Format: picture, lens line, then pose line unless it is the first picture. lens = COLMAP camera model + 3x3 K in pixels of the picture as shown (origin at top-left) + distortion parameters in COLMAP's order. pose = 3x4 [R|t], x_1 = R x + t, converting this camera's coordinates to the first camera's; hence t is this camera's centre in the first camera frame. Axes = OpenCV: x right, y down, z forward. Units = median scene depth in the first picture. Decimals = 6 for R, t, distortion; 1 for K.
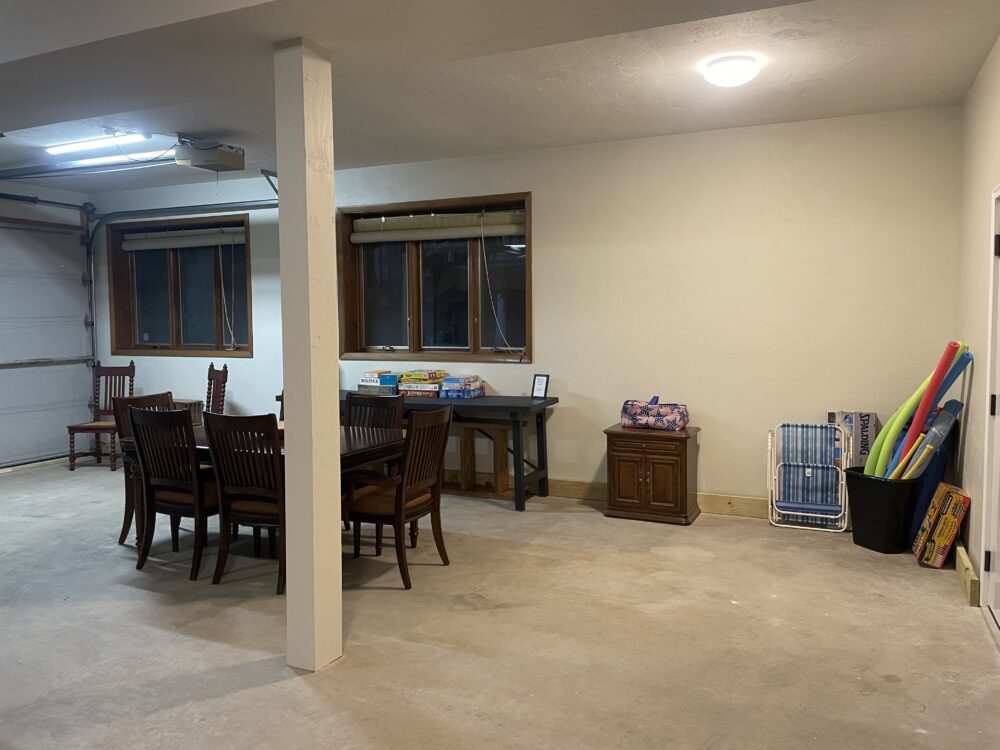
lens RADIAL K [[748.8, 0, 501.7], [0, 748.8, 366.3], [0, 0, 1]] dist [0.057444, -0.024126]
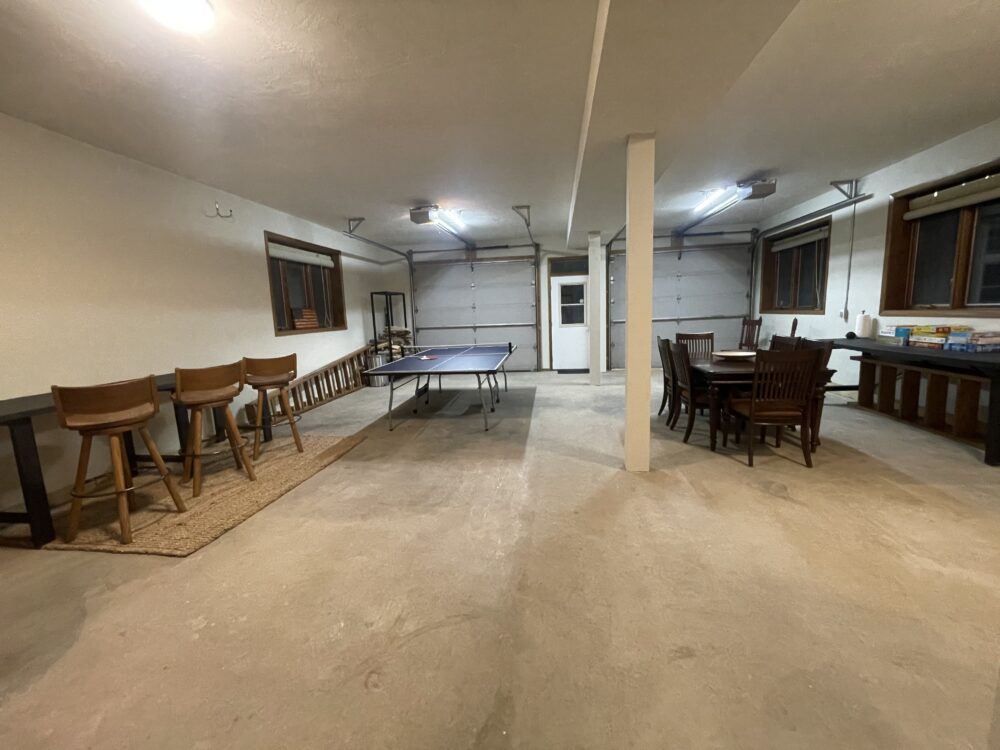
lens RADIAL K [[403.0, 0, 498.1], [0, 403.0, 372.0], [0, 0, 1]] dist [-0.003255, -0.000109]
pose [[0.276706, 0.134729, -0.951463, 0.345627], [-0.017458, 0.990664, 0.135203, 0.006015], [0.960796, -0.020801, 0.276474, 0.215772]]
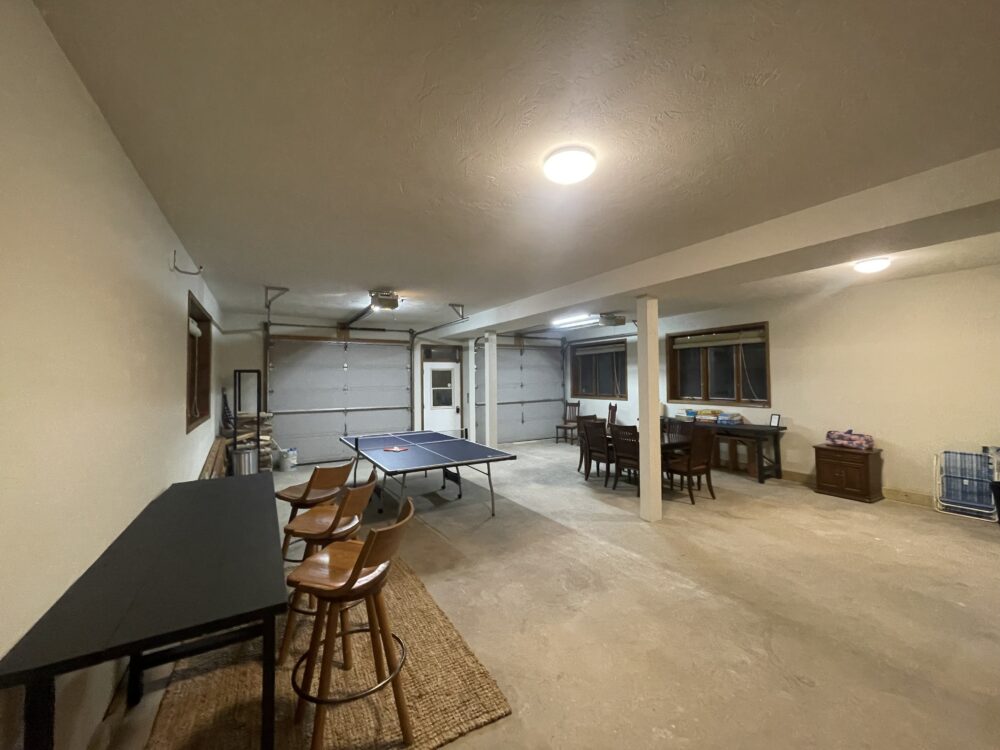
lens RADIAL K [[403.0, 0, 499.9], [0, 403.0, 371.6], [0, 0, 1]] dist [-0.003255, -0.000109]
pose [[0.811428, -0.015811, -0.584238, 0.090946], [-0.026740, 0.997583, -0.064136, -0.014460], [0.583840, 0.067665, 0.809044, -0.283461]]
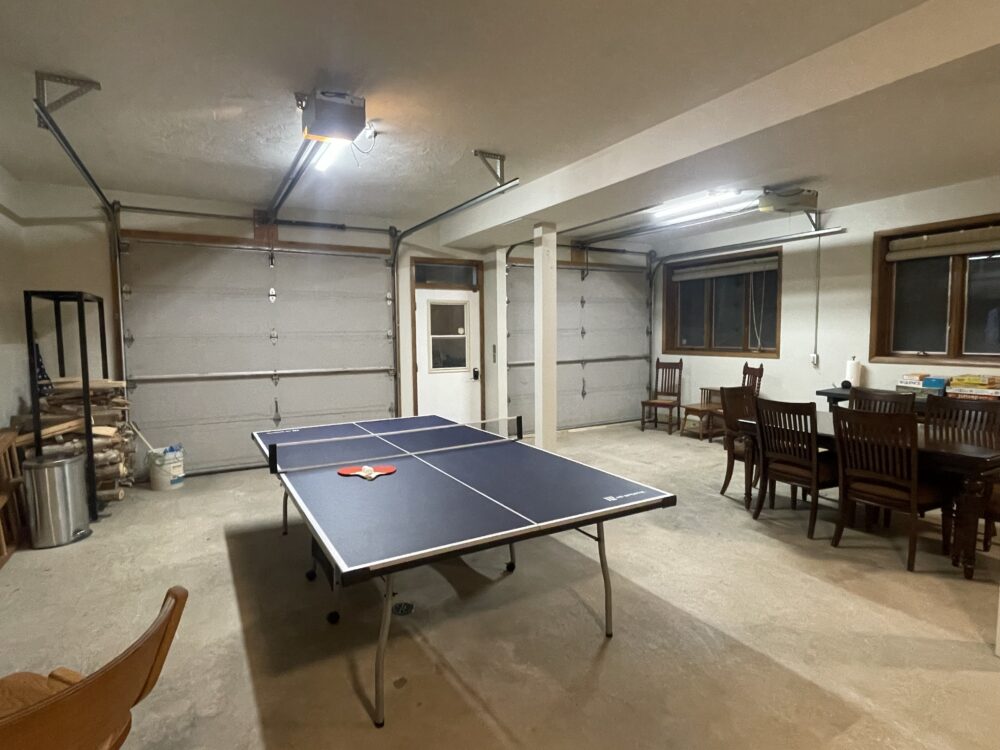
lens RADIAL K [[530.5, 0, 500.1], [0, 530.5, 371.8], [0, 0, 1]] dist [-0.004588, -0.000659]
pose [[0.804428, 0.040690, -0.592654, -0.236454], [-0.028432, 0.999145, 0.030006, -0.003512], [0.593369, -0.007288, 0.804898, -0.003195]]
